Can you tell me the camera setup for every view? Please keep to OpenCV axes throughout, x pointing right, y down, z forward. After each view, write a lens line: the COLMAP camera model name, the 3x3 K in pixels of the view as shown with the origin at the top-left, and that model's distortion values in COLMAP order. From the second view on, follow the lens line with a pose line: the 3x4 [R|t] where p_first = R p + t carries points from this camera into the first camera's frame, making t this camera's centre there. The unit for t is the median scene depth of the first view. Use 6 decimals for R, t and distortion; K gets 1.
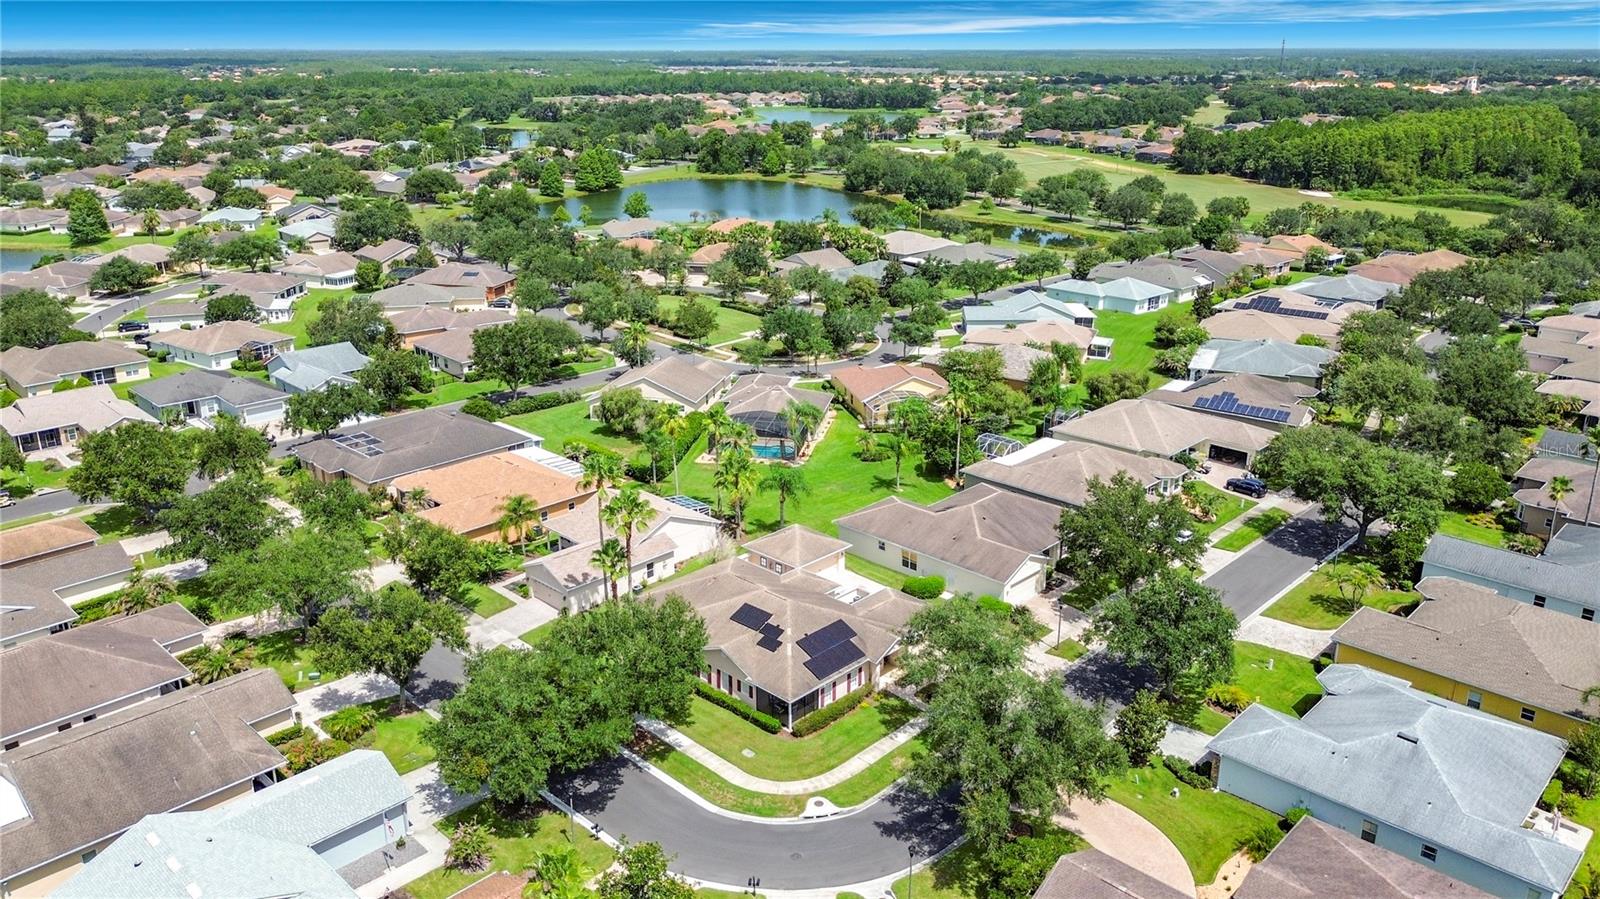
lens RADIAL K [[1119.3, 0, 800.0], [0, 1119.3, 449.5], [0, 0, 1]] dist [0.010537, 0.001262]
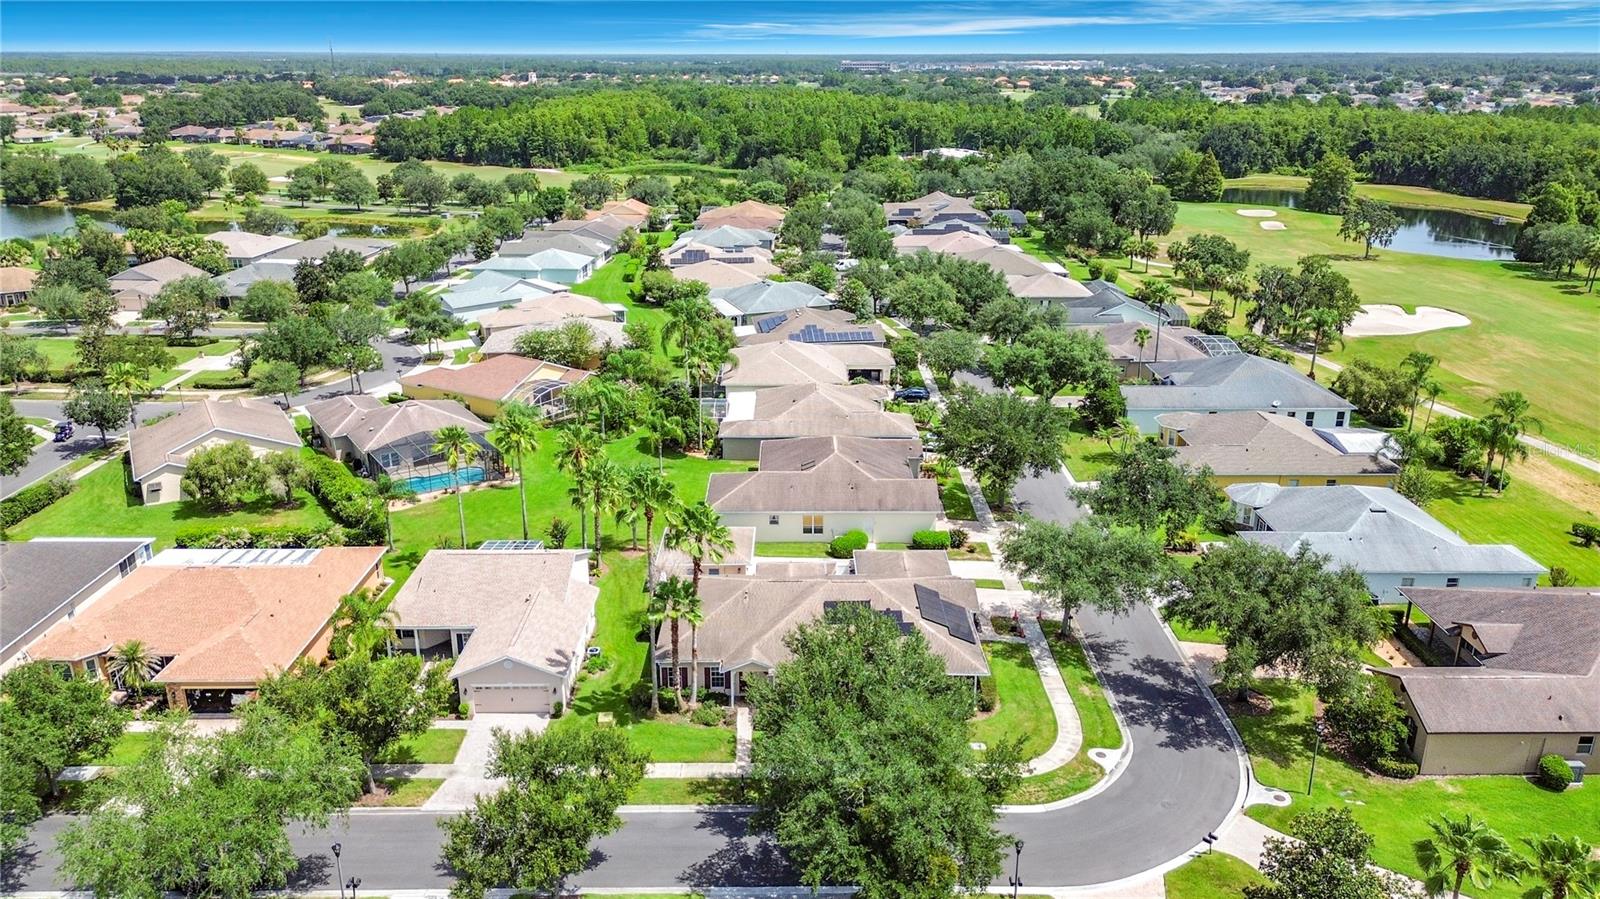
lens RADIAL K [[1119.3, 0, 800.0], [0, 1119.3, 449.5], [0, 0, 1]] dist [0.010537, 0.001262]
pose [[0.727987, -0.224921, 0.647646, -0.128314], [0.224341, 0.970798, 0.084978, -0.010923], [-0.647847, 0.083431, 0.757188, 0.081063]]
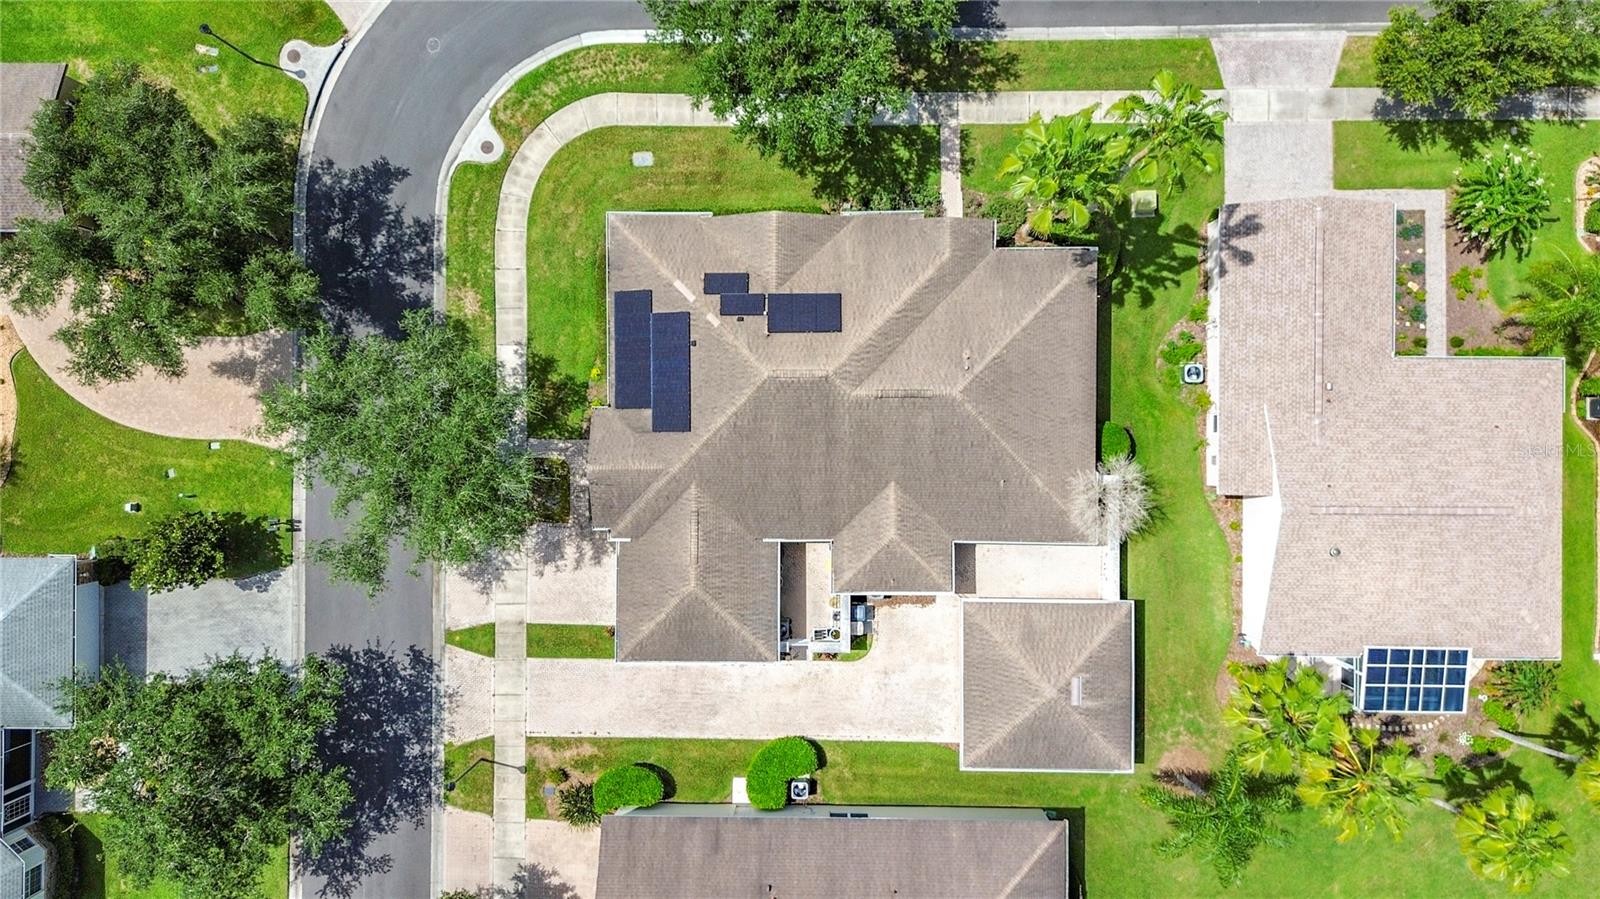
lens RADIAL K [[1119.3, 0, 800.0], [0, 1119.3, 449.5], [0, 0, 1]] dist [0.010537, 0.001262]
pose [[-0.726159, 0.687353, 0.015436, -0.001146], [-0.187232, -0.219305, 0.957523, -0.081438], [0.661542, 0.692424, 0.287945, 0.193705]]
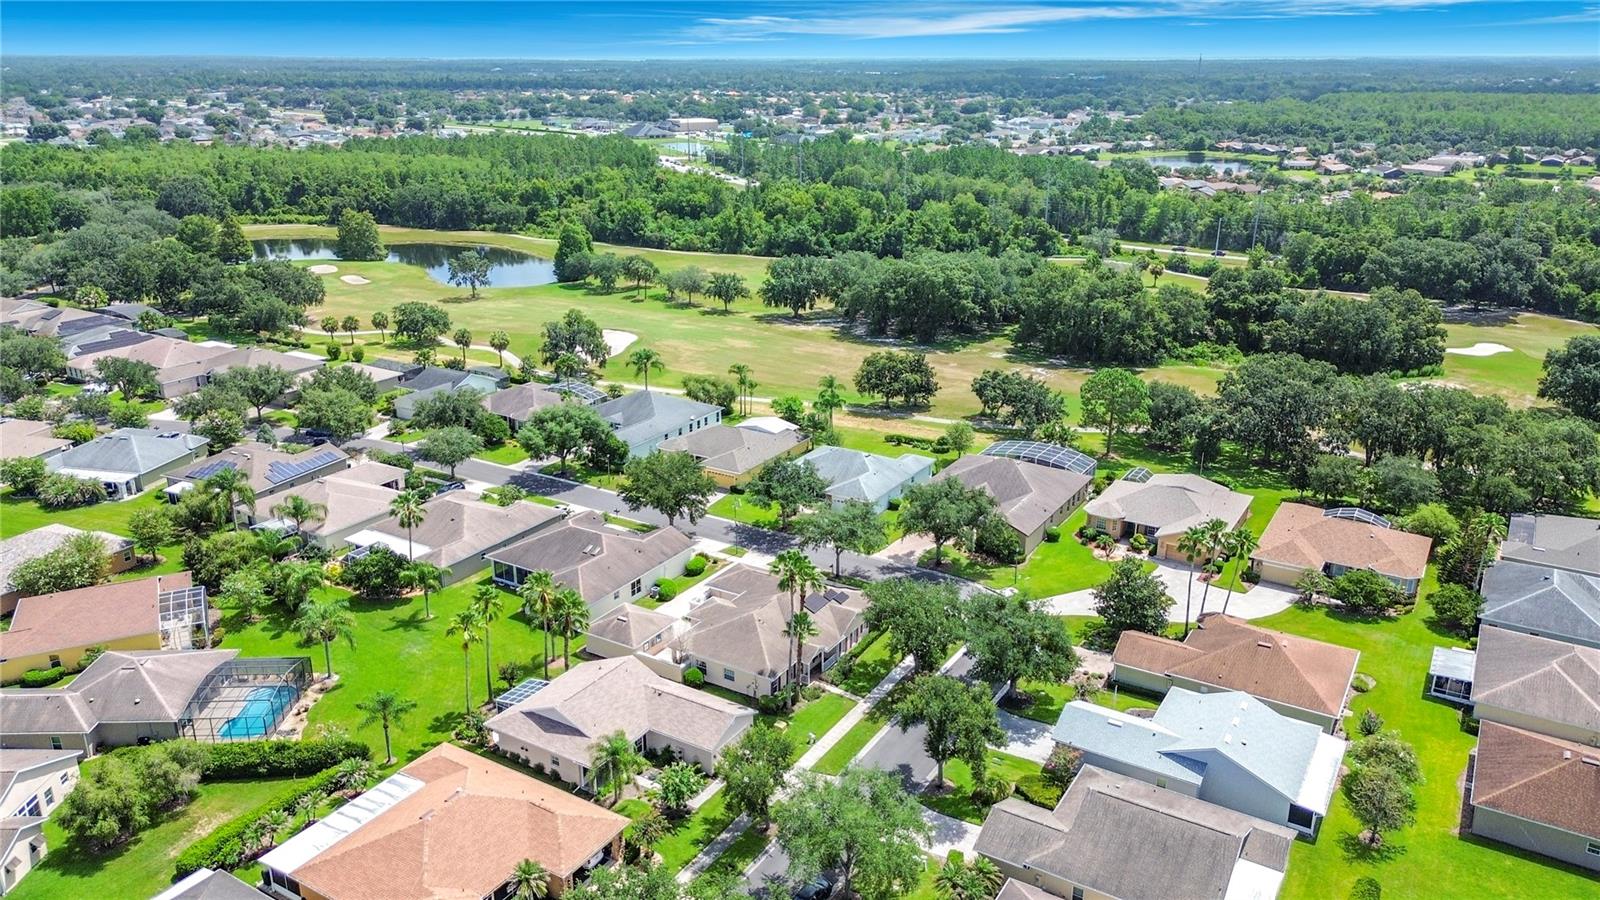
lens RADIAL K [[1119.3, 0, 800.0], [0, 1119.3, 450.0], [0, 0, 1]] dist [0.010537, 0.001262]
pose [[-0.208775, -0.315673, 0.925615, -0.263739], [0.315212, 0.874240, 0.369249, -0.109789], [-0.925772, 0.368855, -0.083016, 0.230211]]
